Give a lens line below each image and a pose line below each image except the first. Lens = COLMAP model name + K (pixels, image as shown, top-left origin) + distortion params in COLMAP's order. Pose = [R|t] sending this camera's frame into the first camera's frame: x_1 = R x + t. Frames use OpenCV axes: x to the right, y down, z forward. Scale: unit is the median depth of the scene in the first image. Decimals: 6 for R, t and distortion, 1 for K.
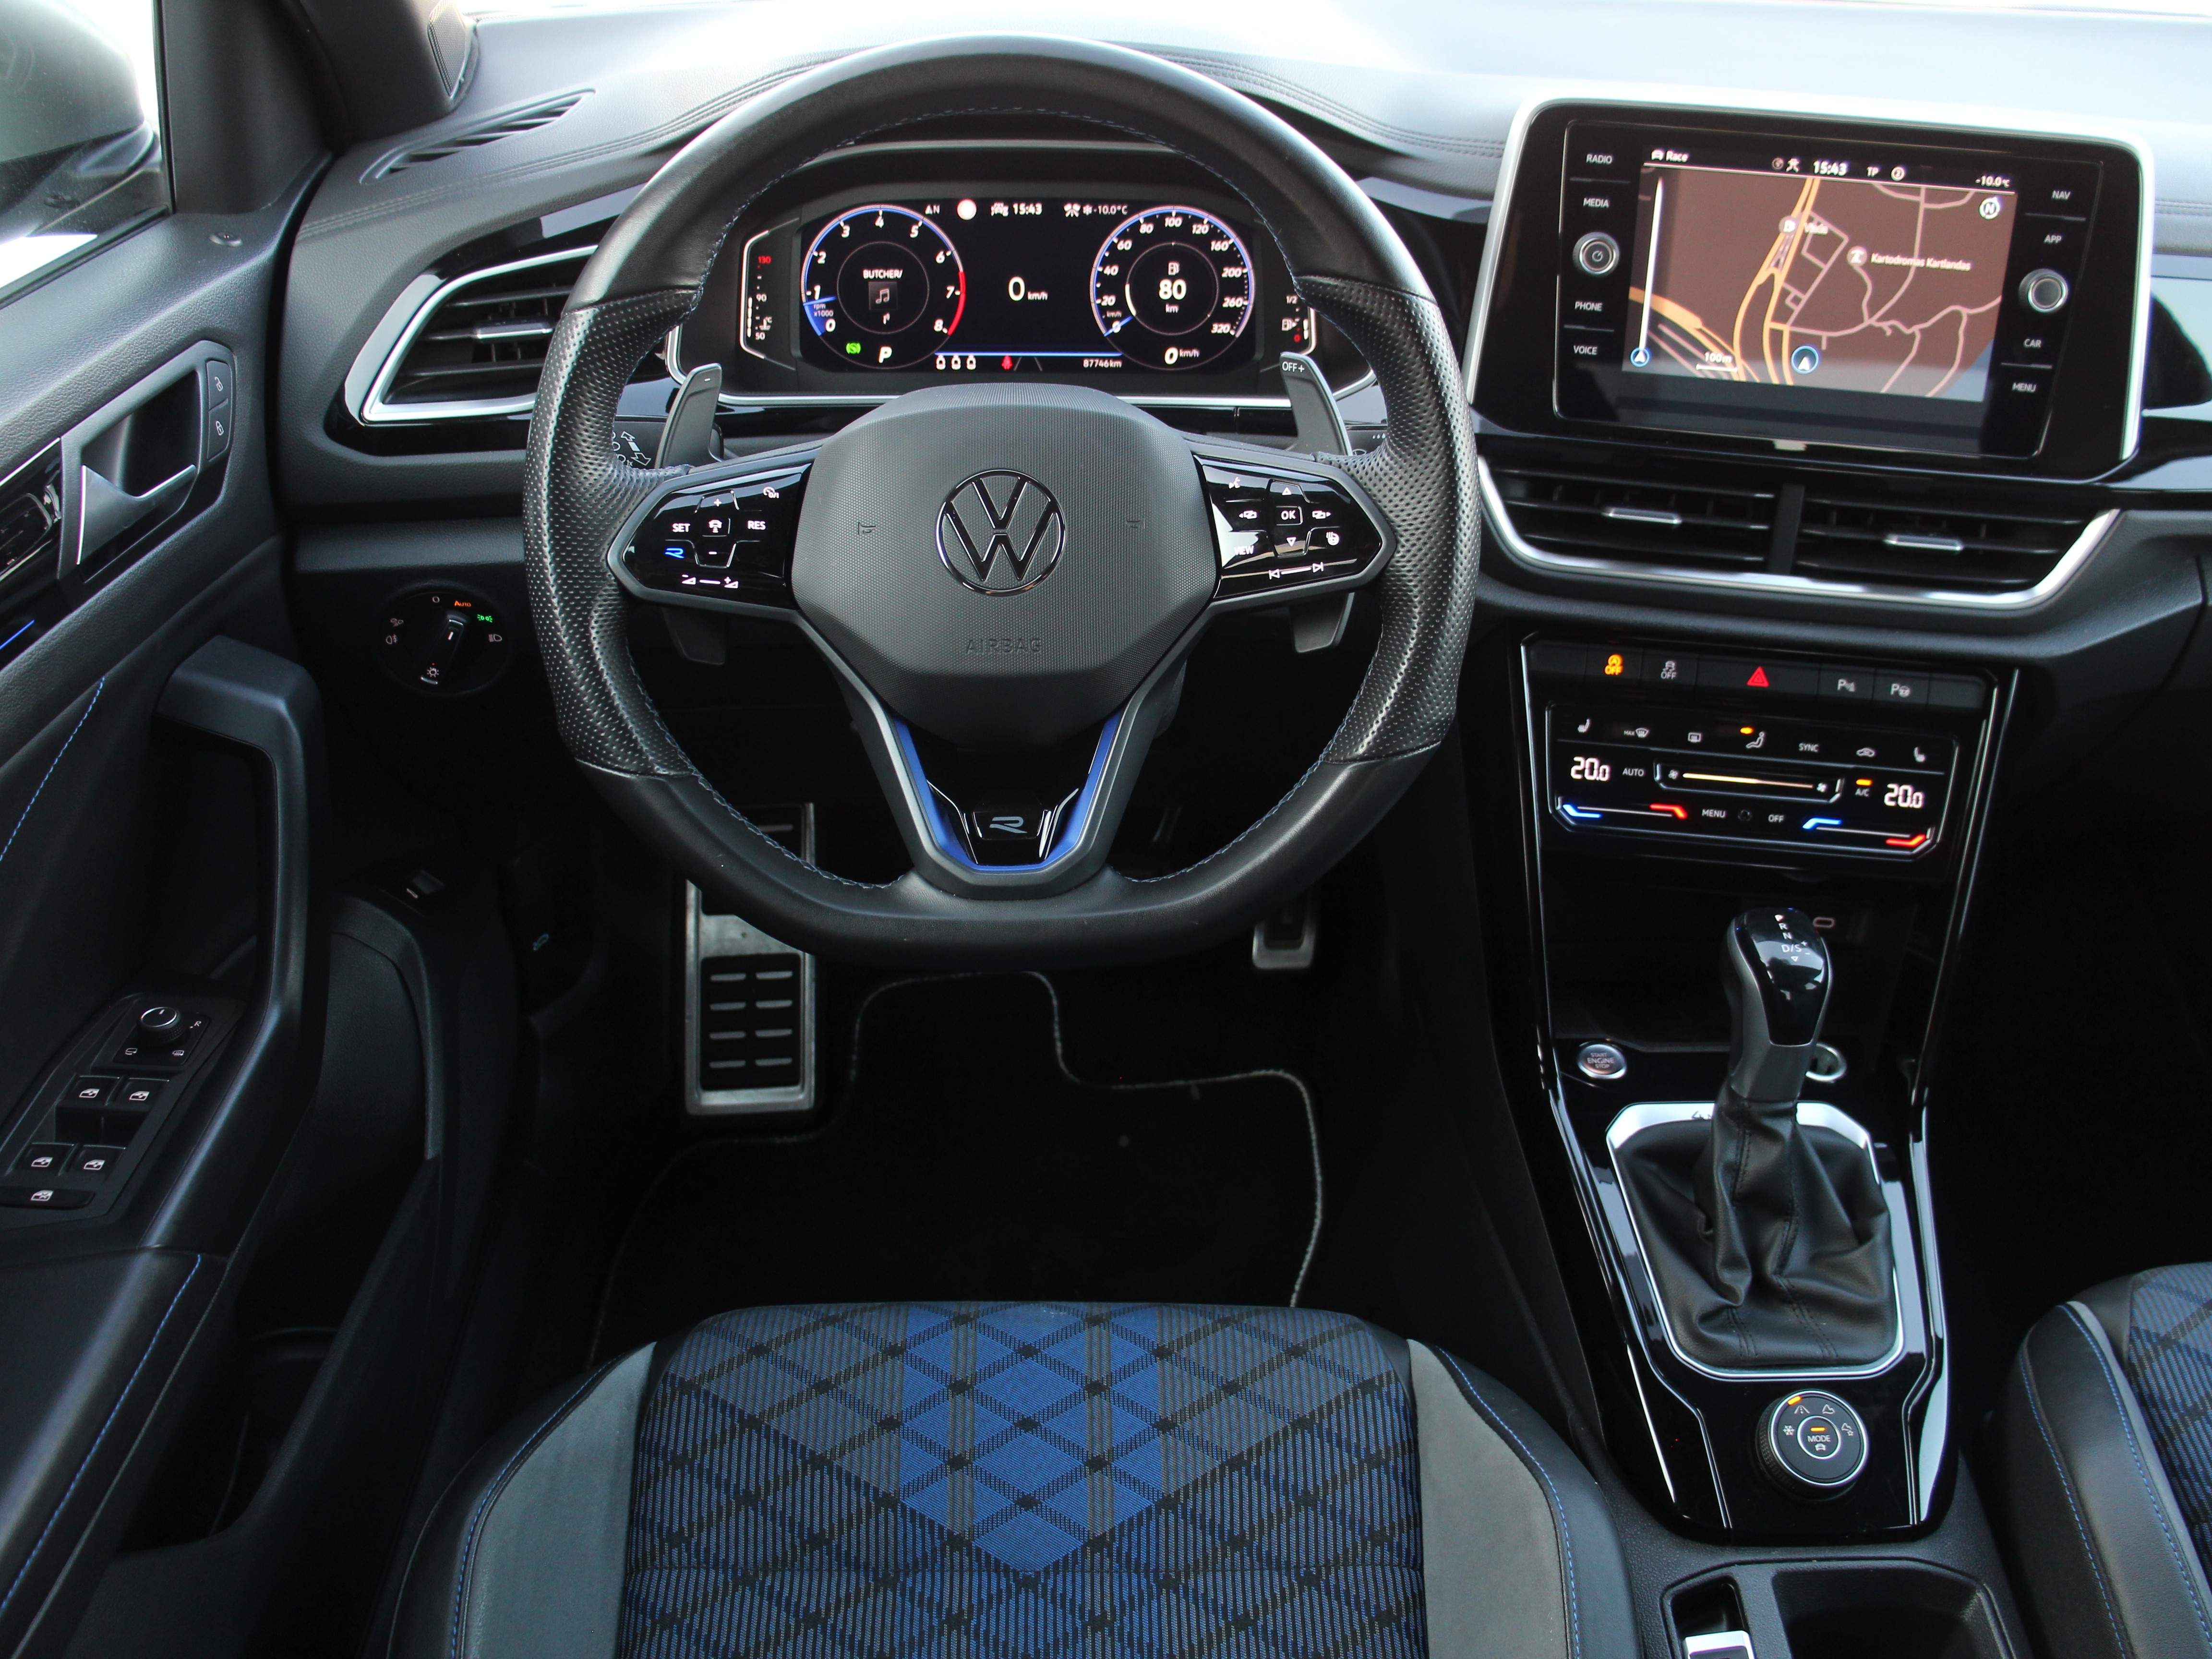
lens RADIAL K [[2041.8, 0, 1116.7], [0, 2041.8, 834.6], [0, 0, 1]] dist [-0.186361, 0.168678]
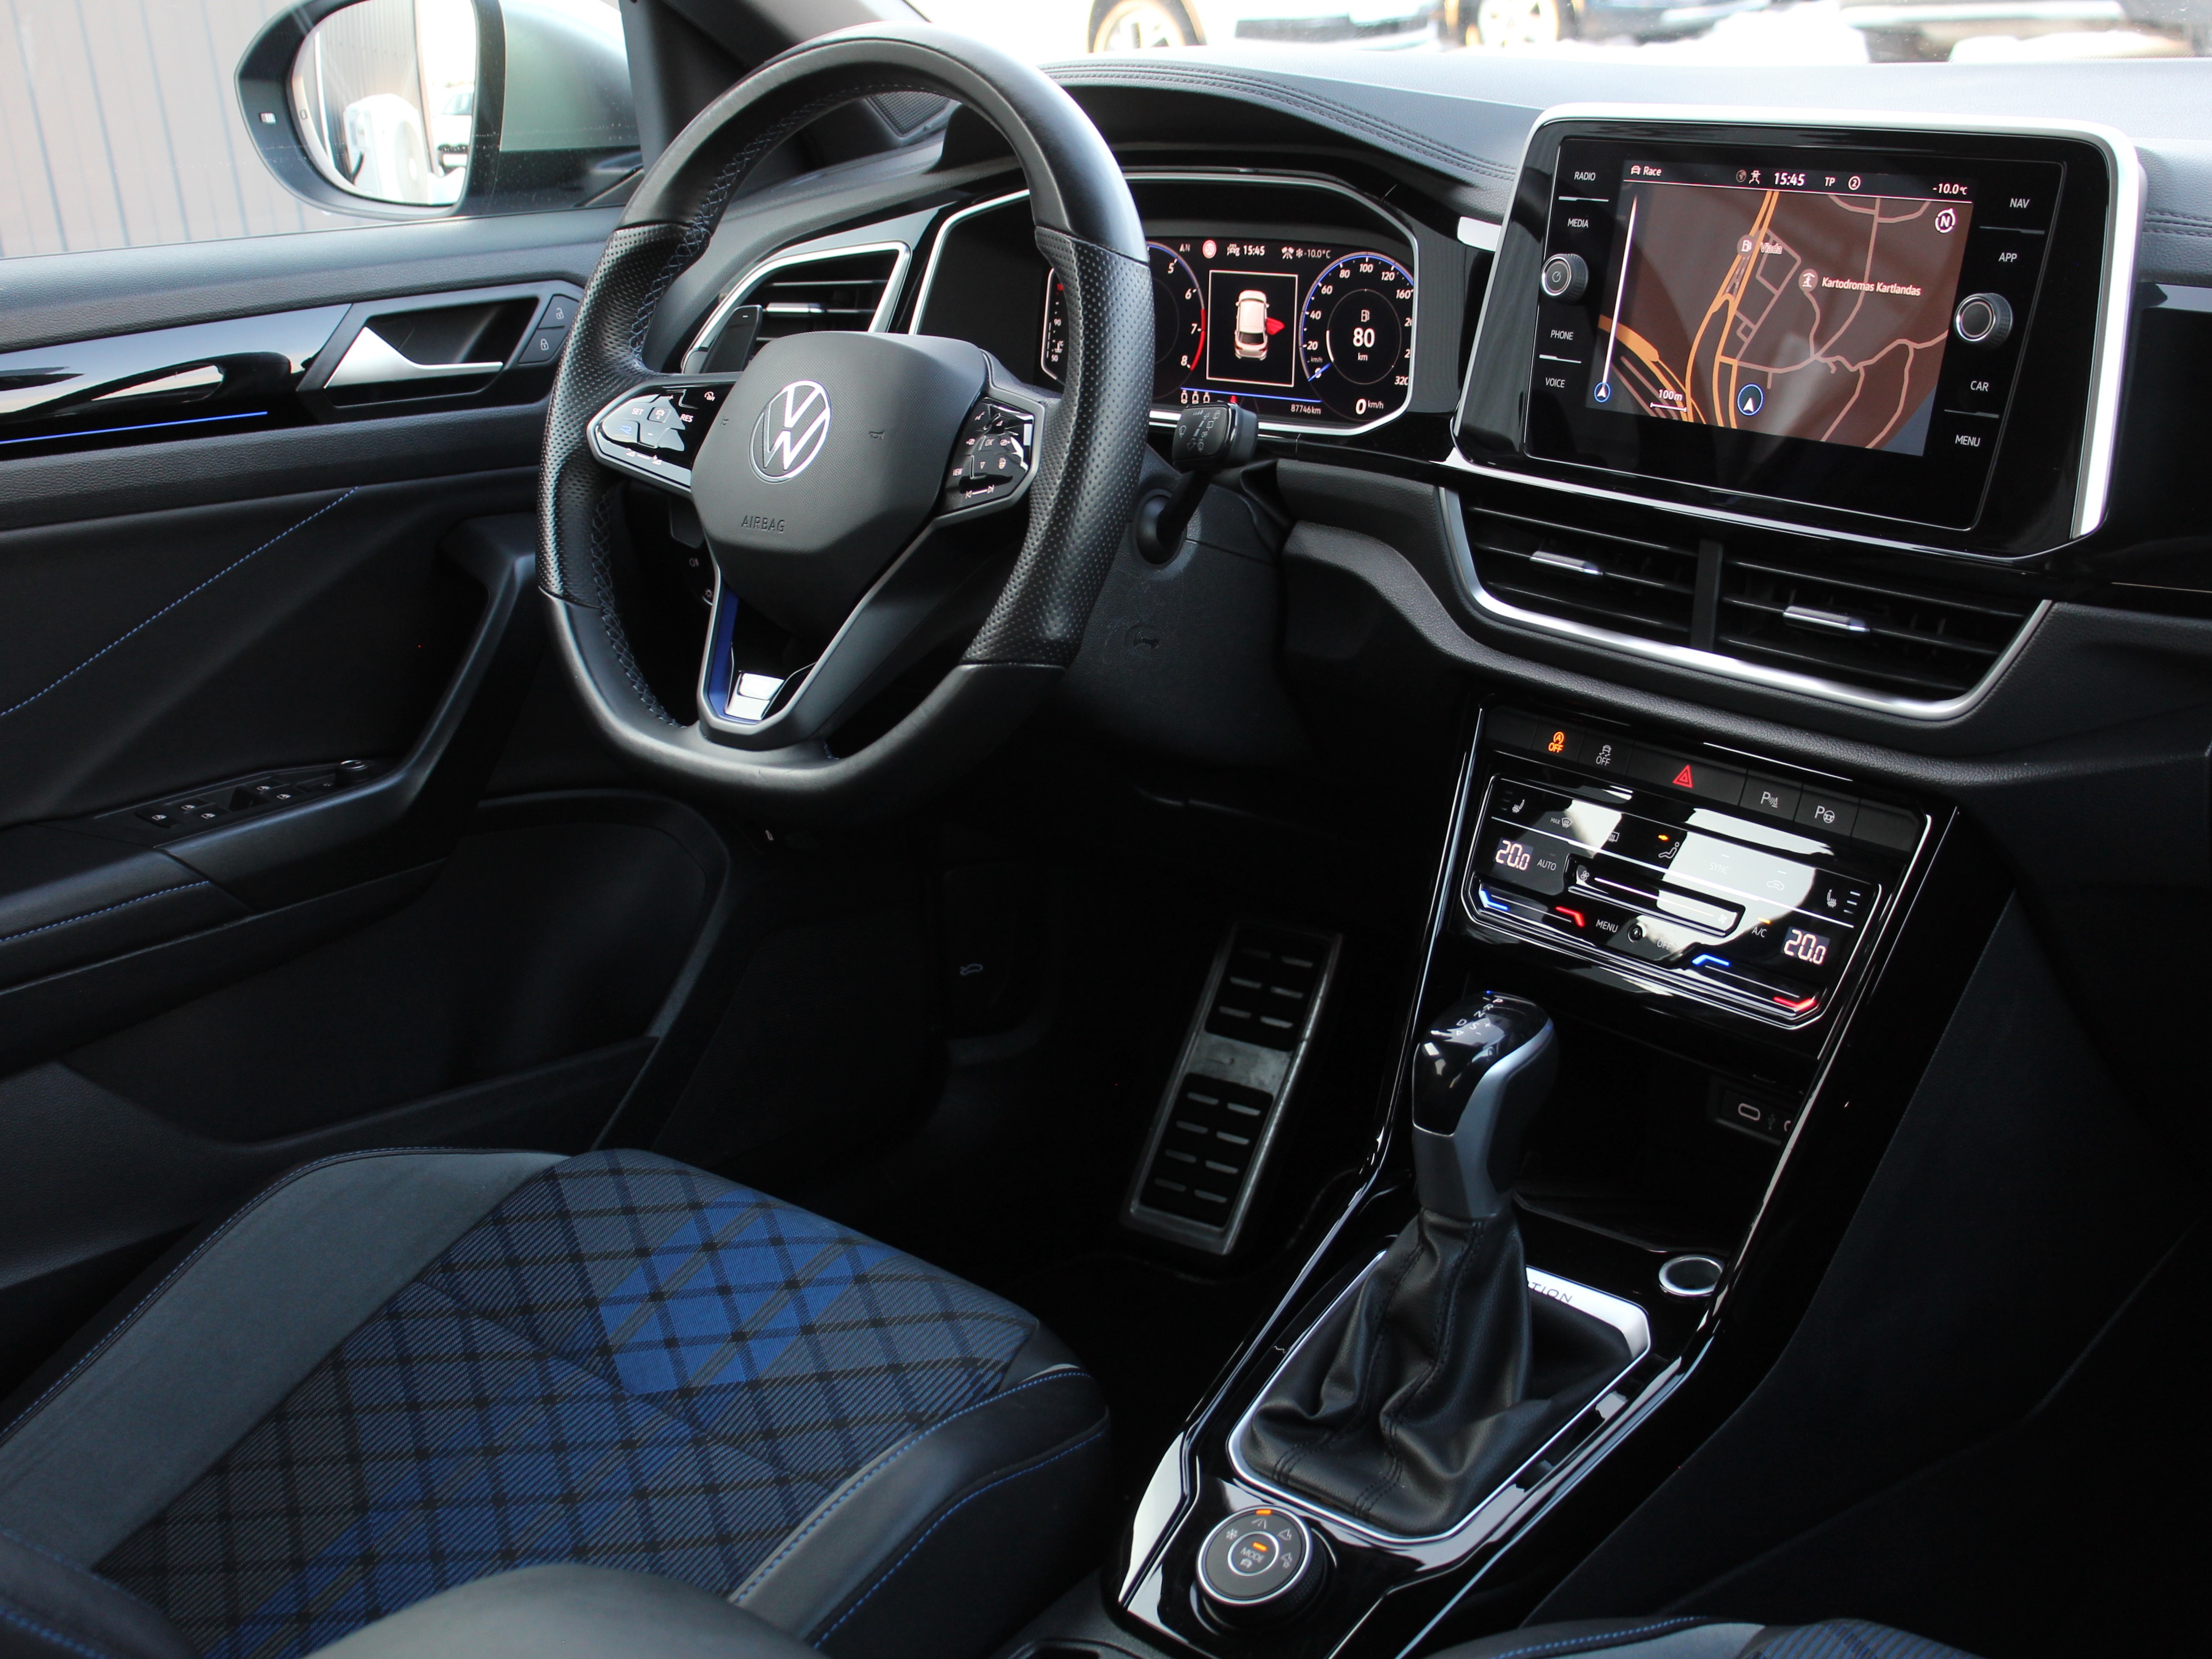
lens RADIAL K [[2667.5, 0, 1106.0], [0, 2667.5, 829.5], [0, 0, 1]] dist [-0.088490, 0.091684]
pose [[0.720758, 0.172168, -0.671465, 0.945018], [-0.309496, 0.946681, -0.089482, 0.123526], [0.620258, 0.272311, 0.735613, 0.040155]]
